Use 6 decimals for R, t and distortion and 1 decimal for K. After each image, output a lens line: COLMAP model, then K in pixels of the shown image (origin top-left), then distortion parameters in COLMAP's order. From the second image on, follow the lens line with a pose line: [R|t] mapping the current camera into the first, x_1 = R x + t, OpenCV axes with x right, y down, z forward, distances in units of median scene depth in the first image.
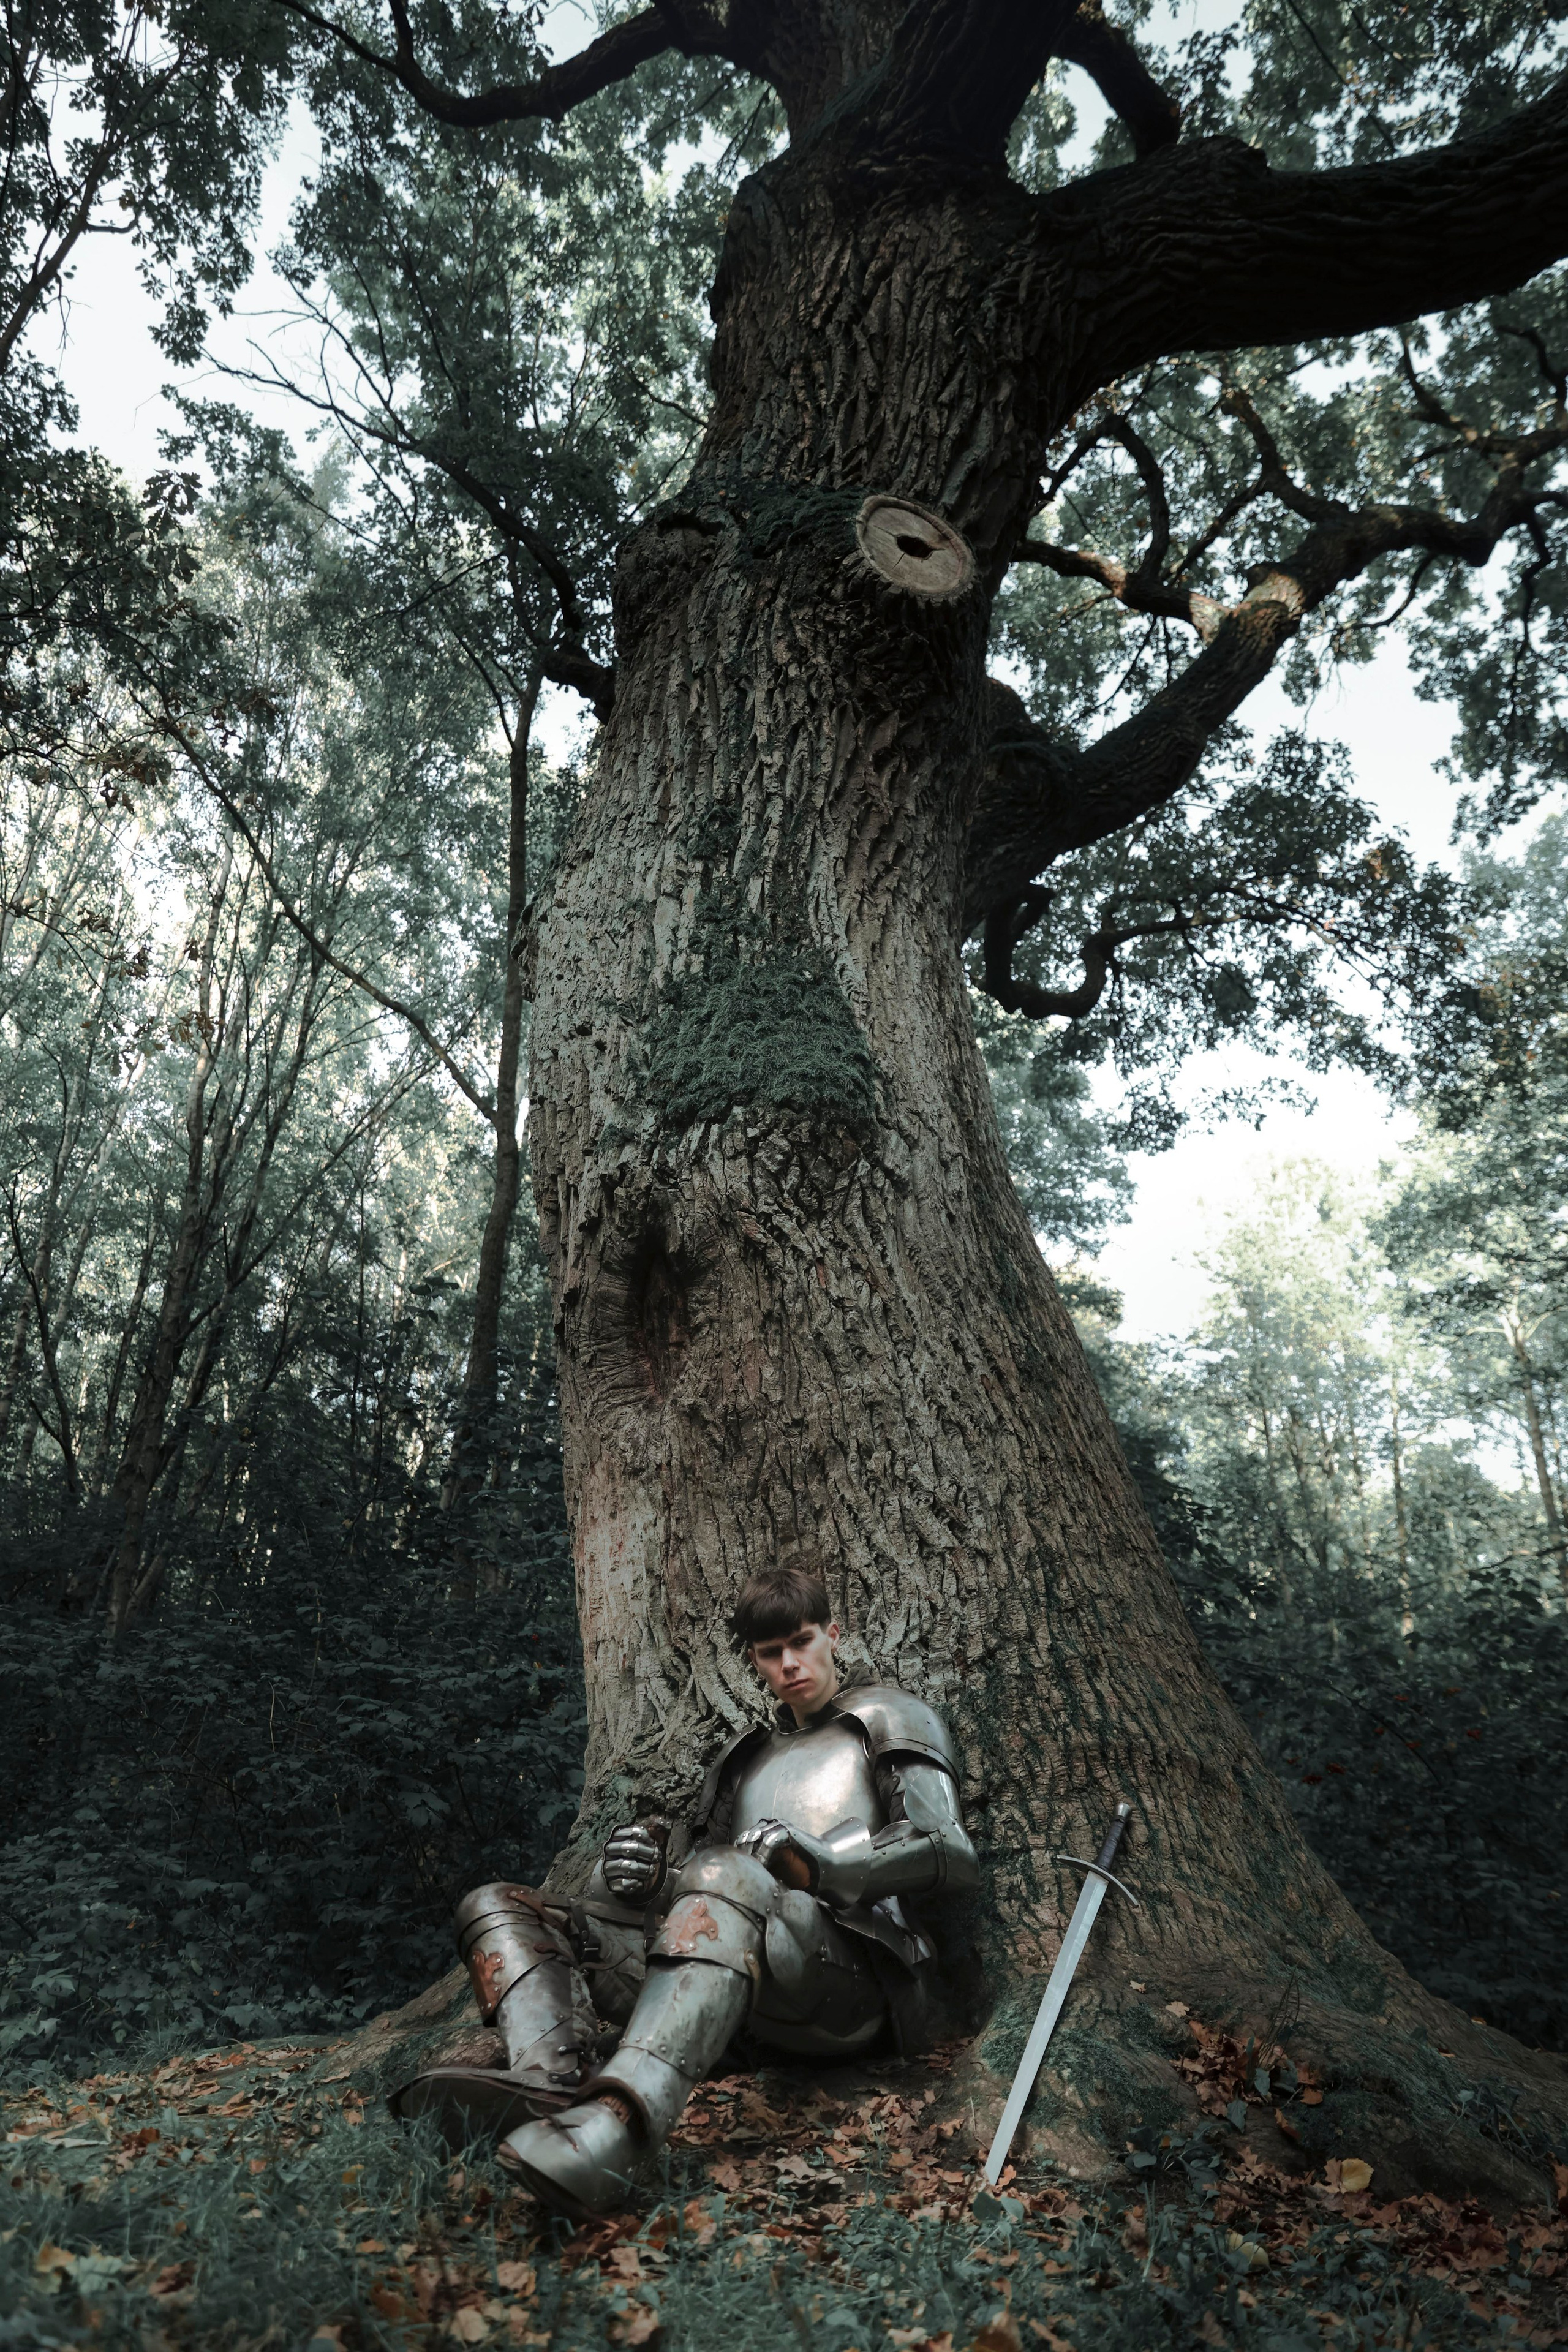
lens RADIAL K [[1580.9, 0, 772.6], [0, 1580.9, 1179.1], [0, 0, 1]] dist [-0.103582, 0.071180]
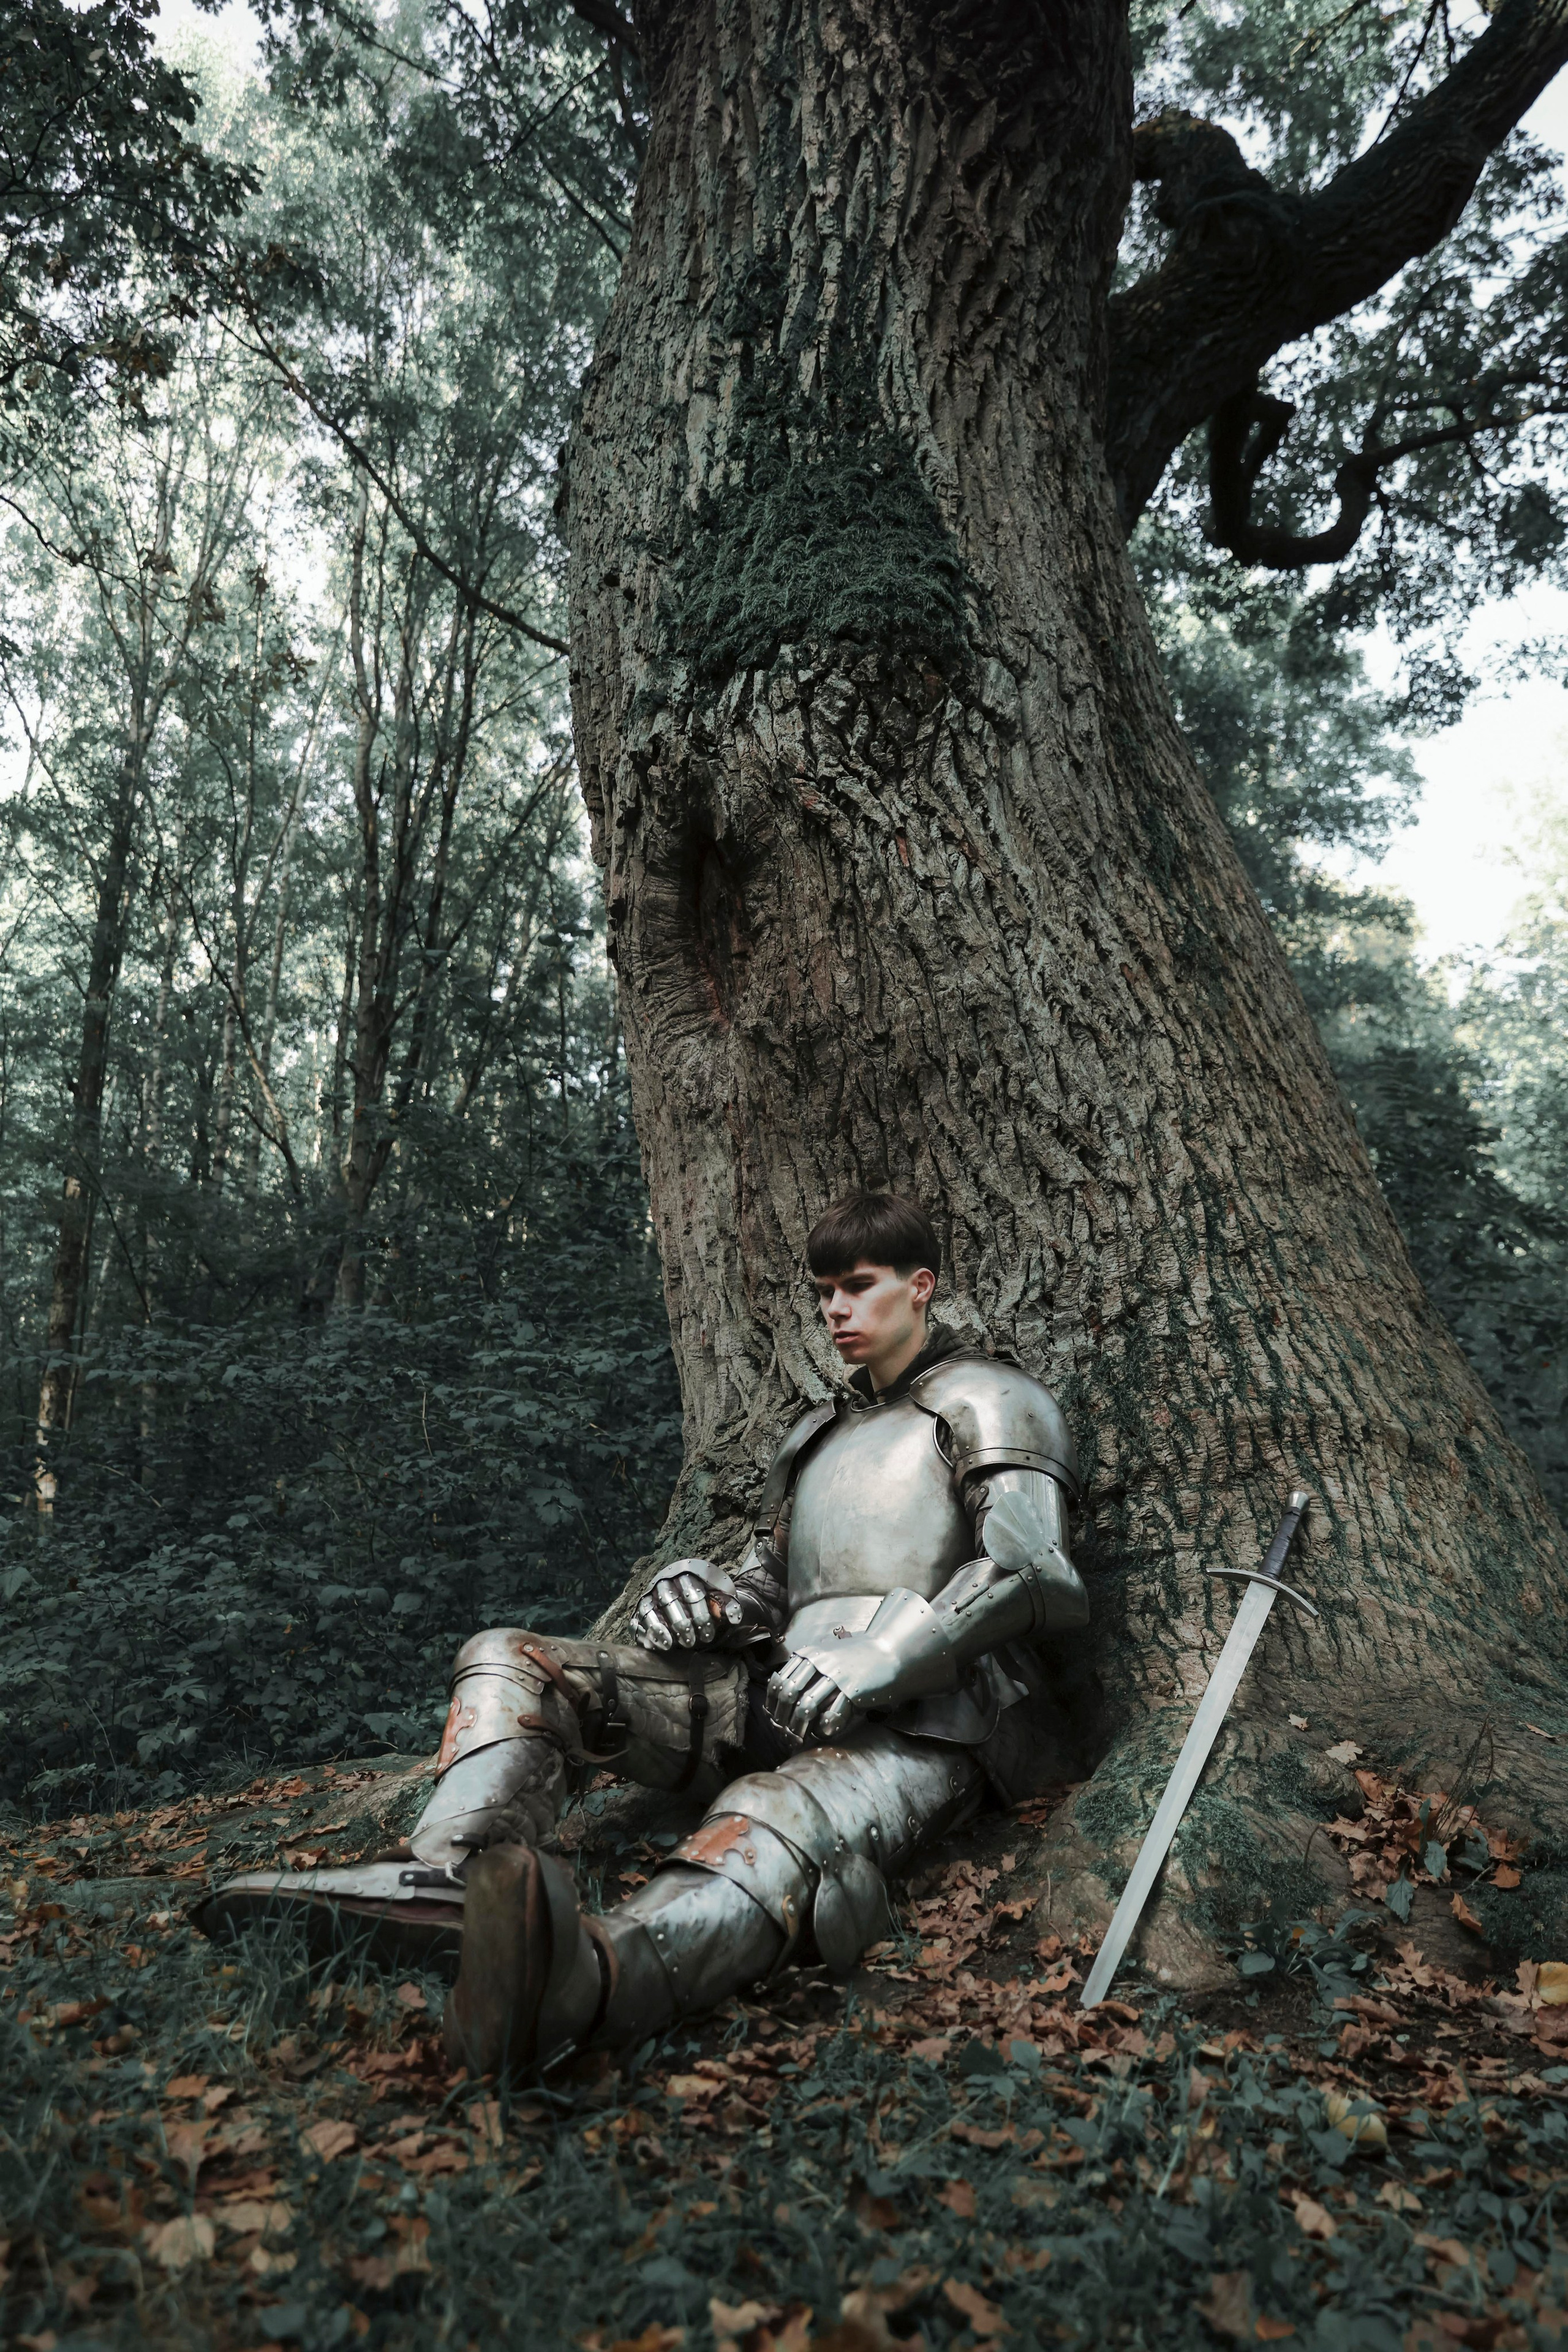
lens RADIAL K [[1672.6, 0, 772.2], [0, 1672.6, 1186.3], [0, 0, 1]] dist [-0.093601, 0.071580]
pose [[0.984474, -0.057322, -0.165907, 0.096643], [0.091157, 0.974685, 0.204155, 0.049694], [0.150004, -0.216108, 0.964778, 0.161411]]
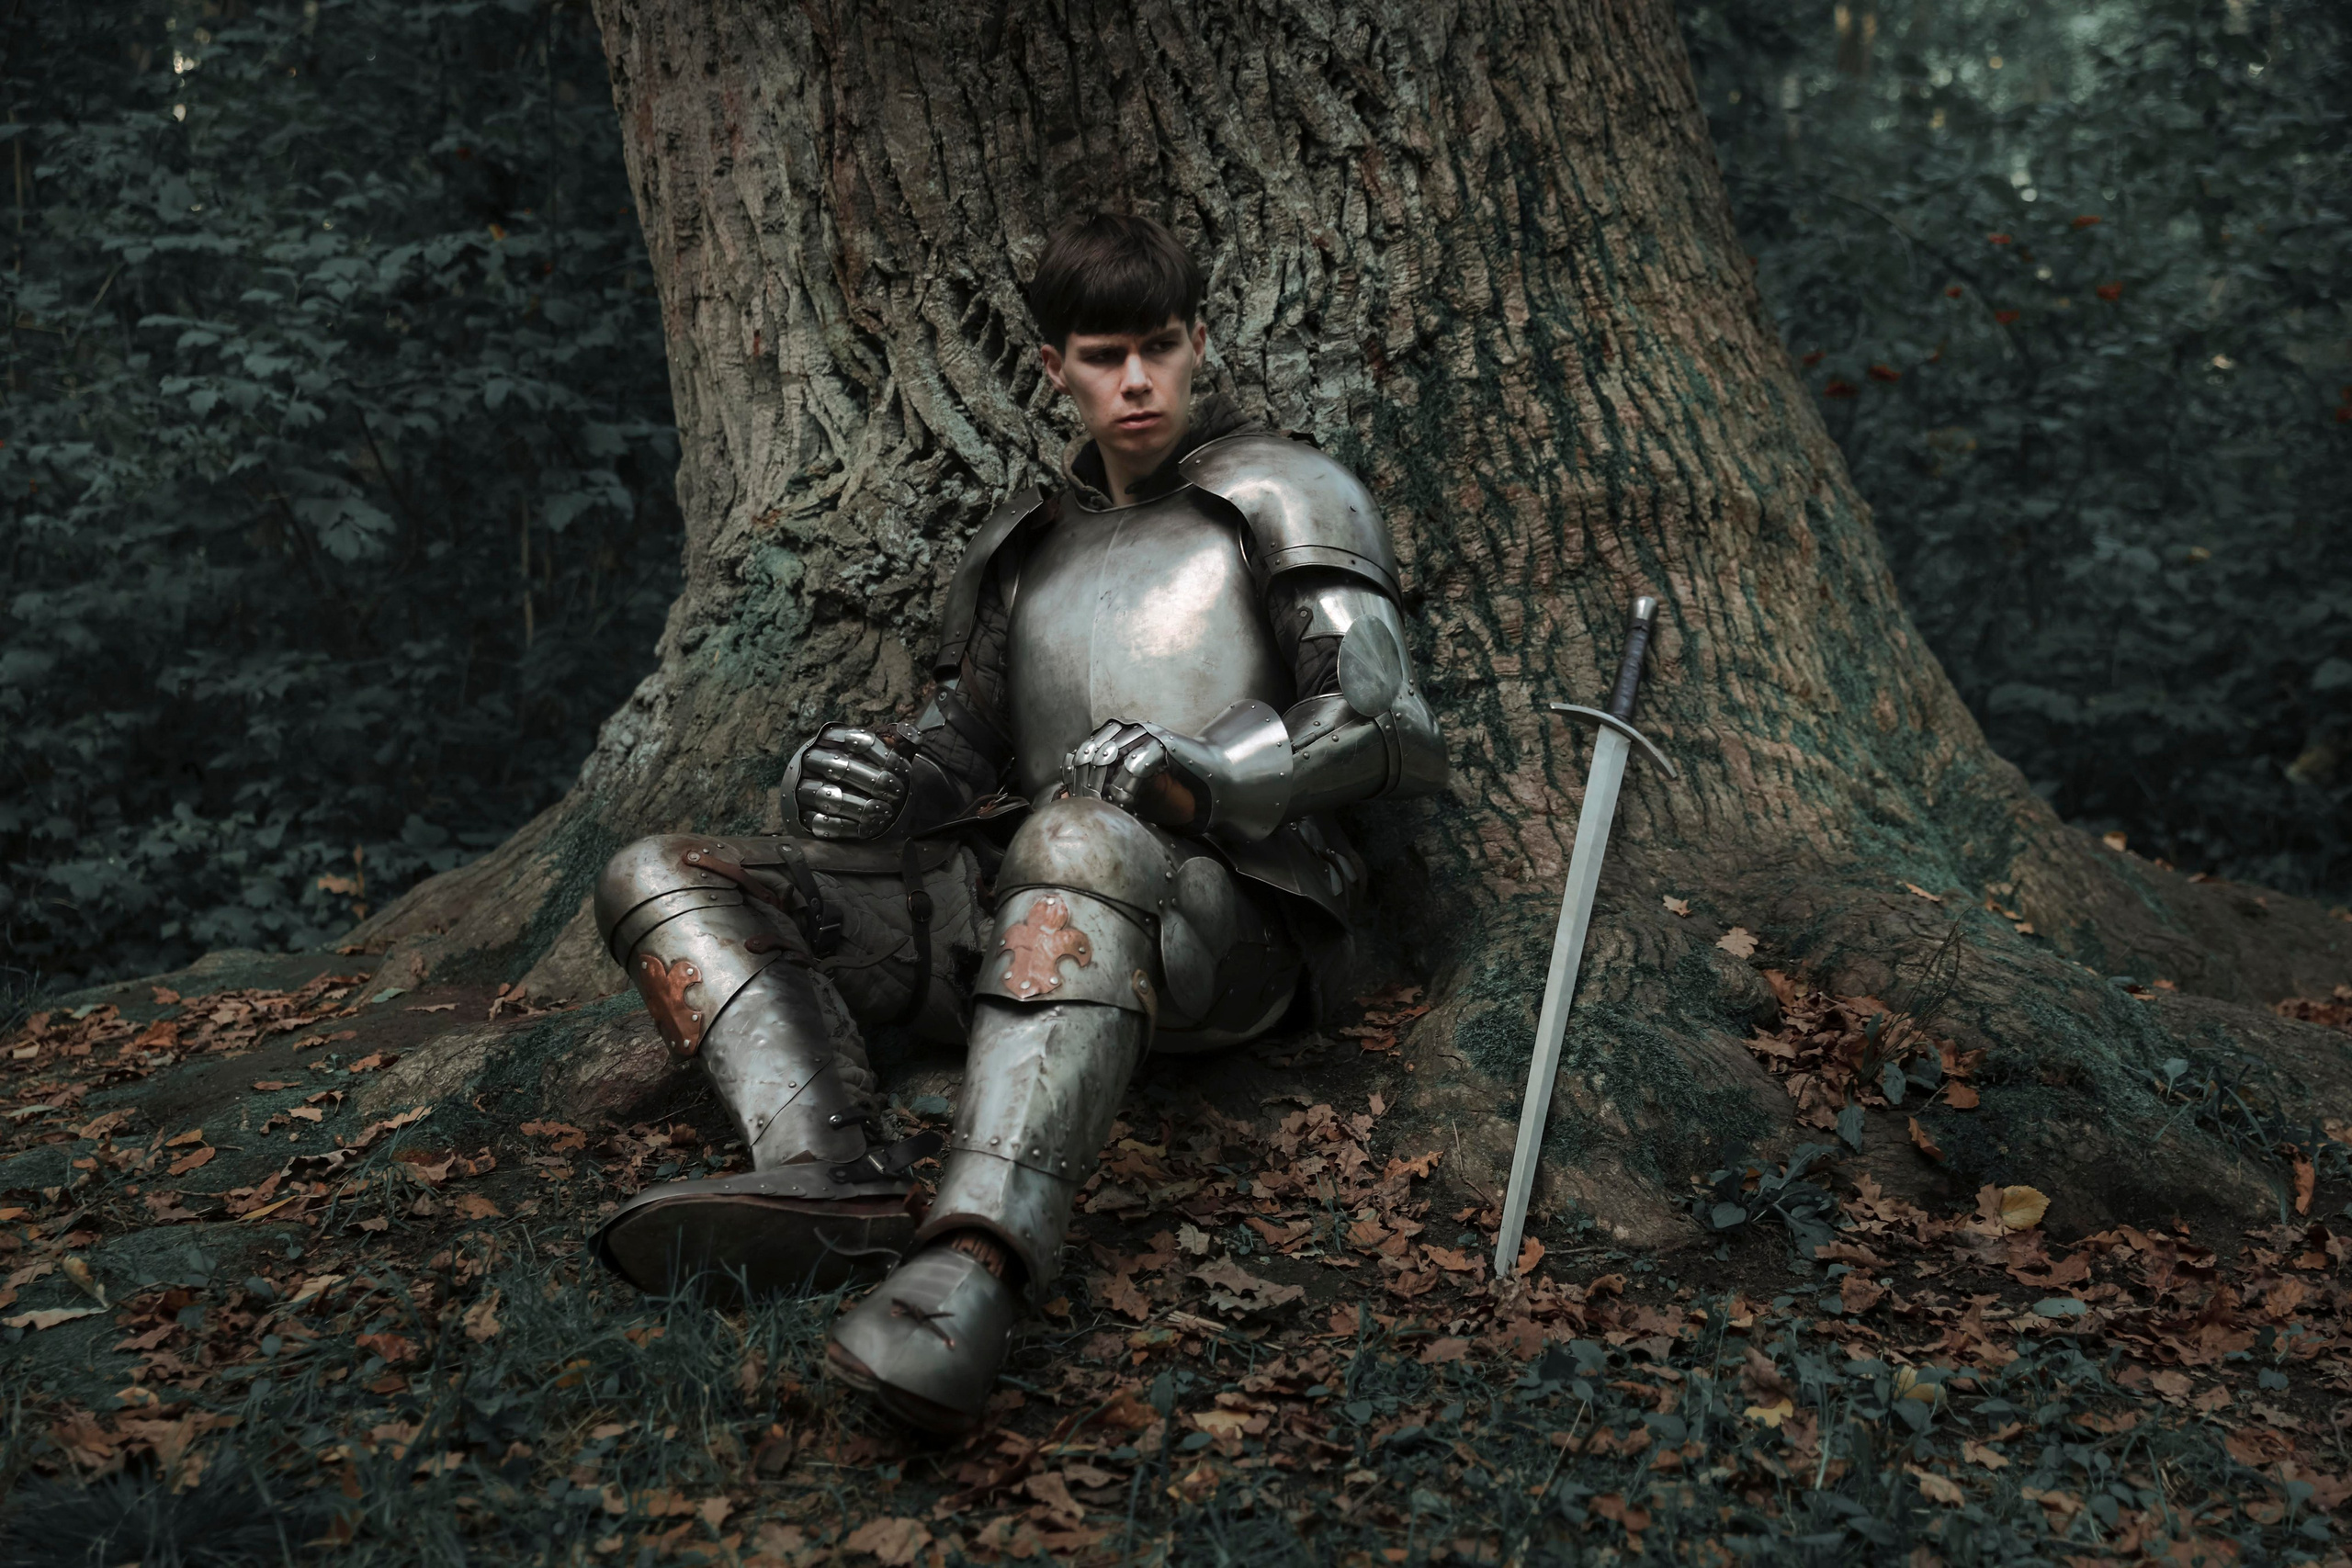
lens RADIAL K [[2844.3, 0, 1158.3], [0, 2844.3, 788.4], [0, 0, 1]] dist [0.060820, 0.000000]
pose [[0.990825, -0.050321, 0.125435, -0.089993], [-0.025110, 0.843402, 0.536695, -0.107166], [-0.132799, -0.534921, 0.834401, 0.053613]]
